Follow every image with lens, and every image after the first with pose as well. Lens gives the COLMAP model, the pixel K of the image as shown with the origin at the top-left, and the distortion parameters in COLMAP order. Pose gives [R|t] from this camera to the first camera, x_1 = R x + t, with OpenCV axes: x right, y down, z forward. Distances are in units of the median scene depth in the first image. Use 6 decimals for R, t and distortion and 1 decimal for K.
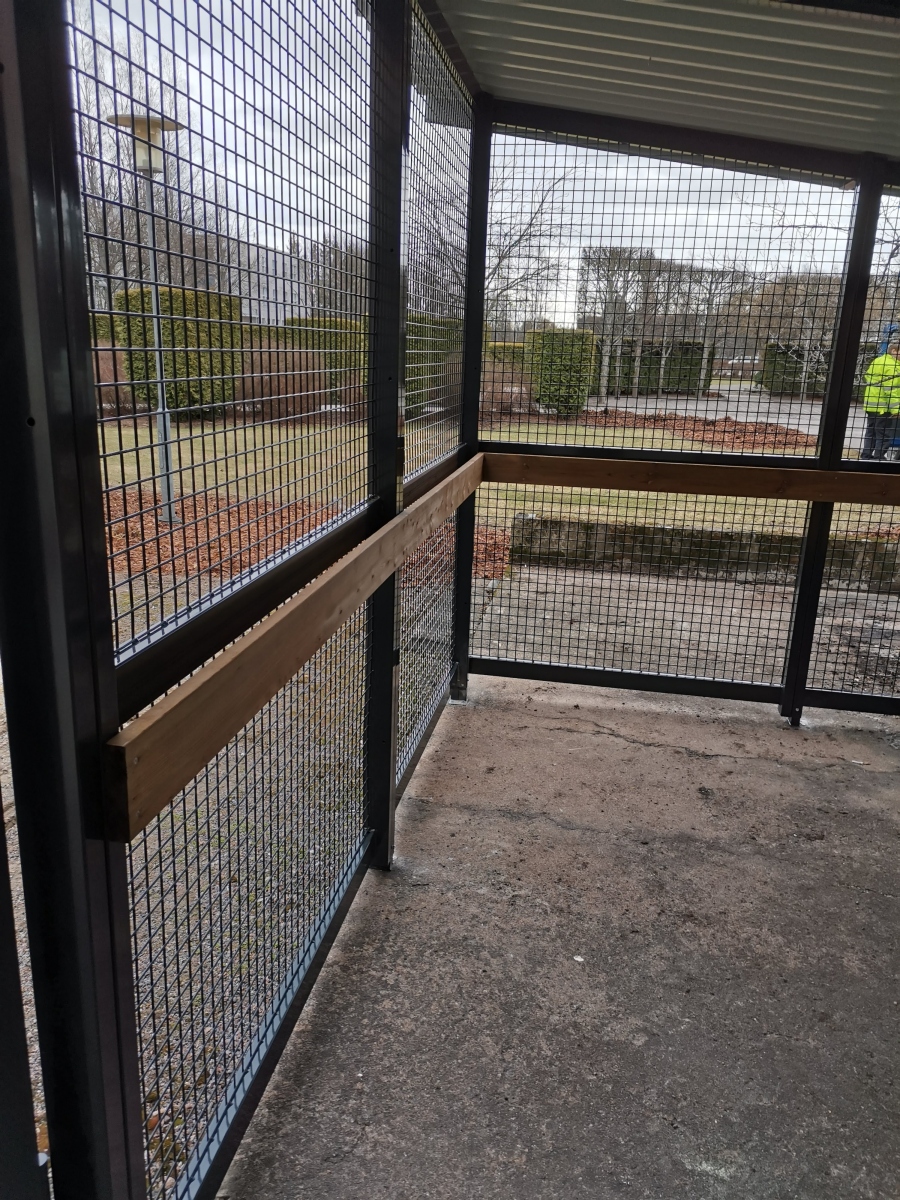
lens RADIAL K [[891.0, 0, 450.0], [0, 891.0, 600.0], [0, 0, 1]] dist [0.050699, -0.059403]
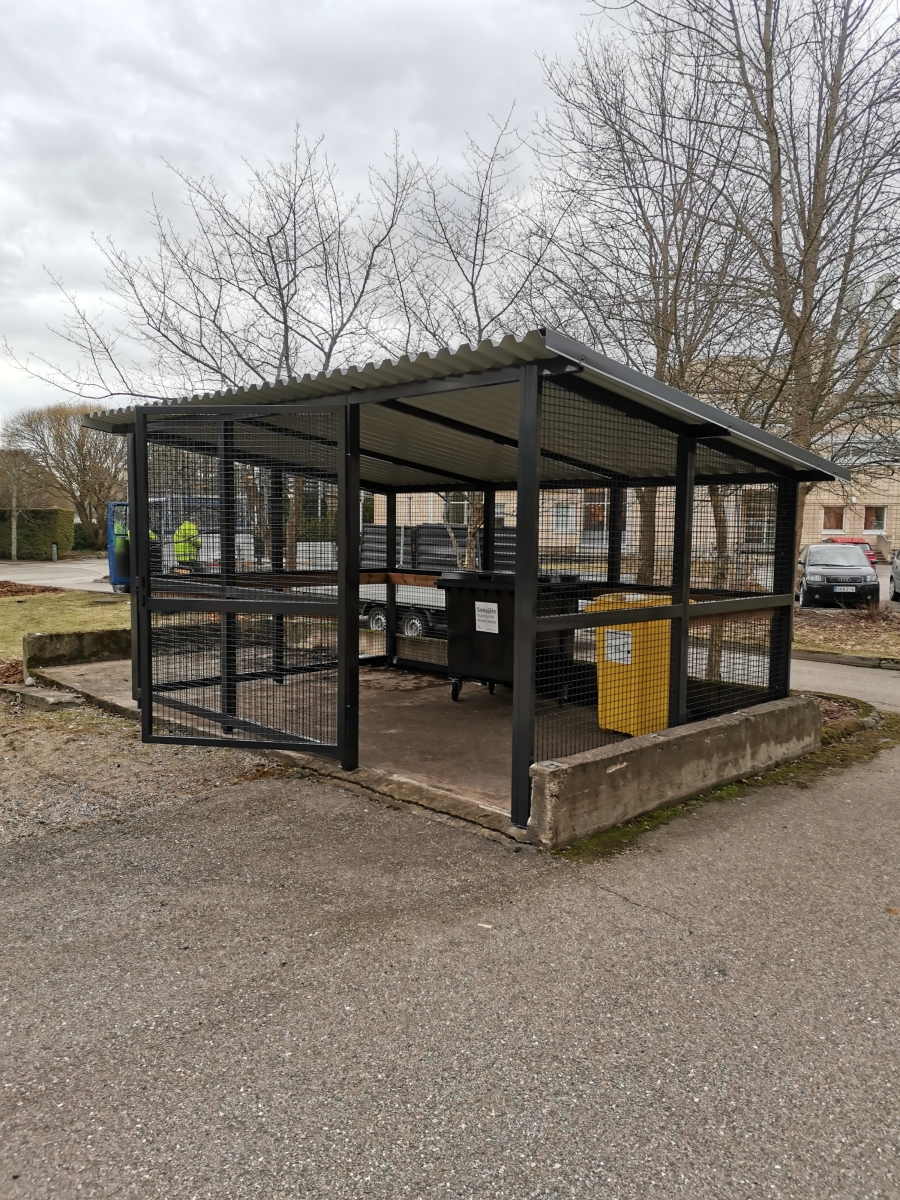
lens RADIAL K [[891.0, 0, 450.0], [0, 891.0, 600.0], [0, 0, 1]] dist [0.050699, -0.059403]
pose [[0.580793, -0.097692, 0.808168, -1.323016], [0.233207, 0.971130, -0.050204, 0.159782], [-0.779932, 0.217628, 0.586808, -0.813445]]
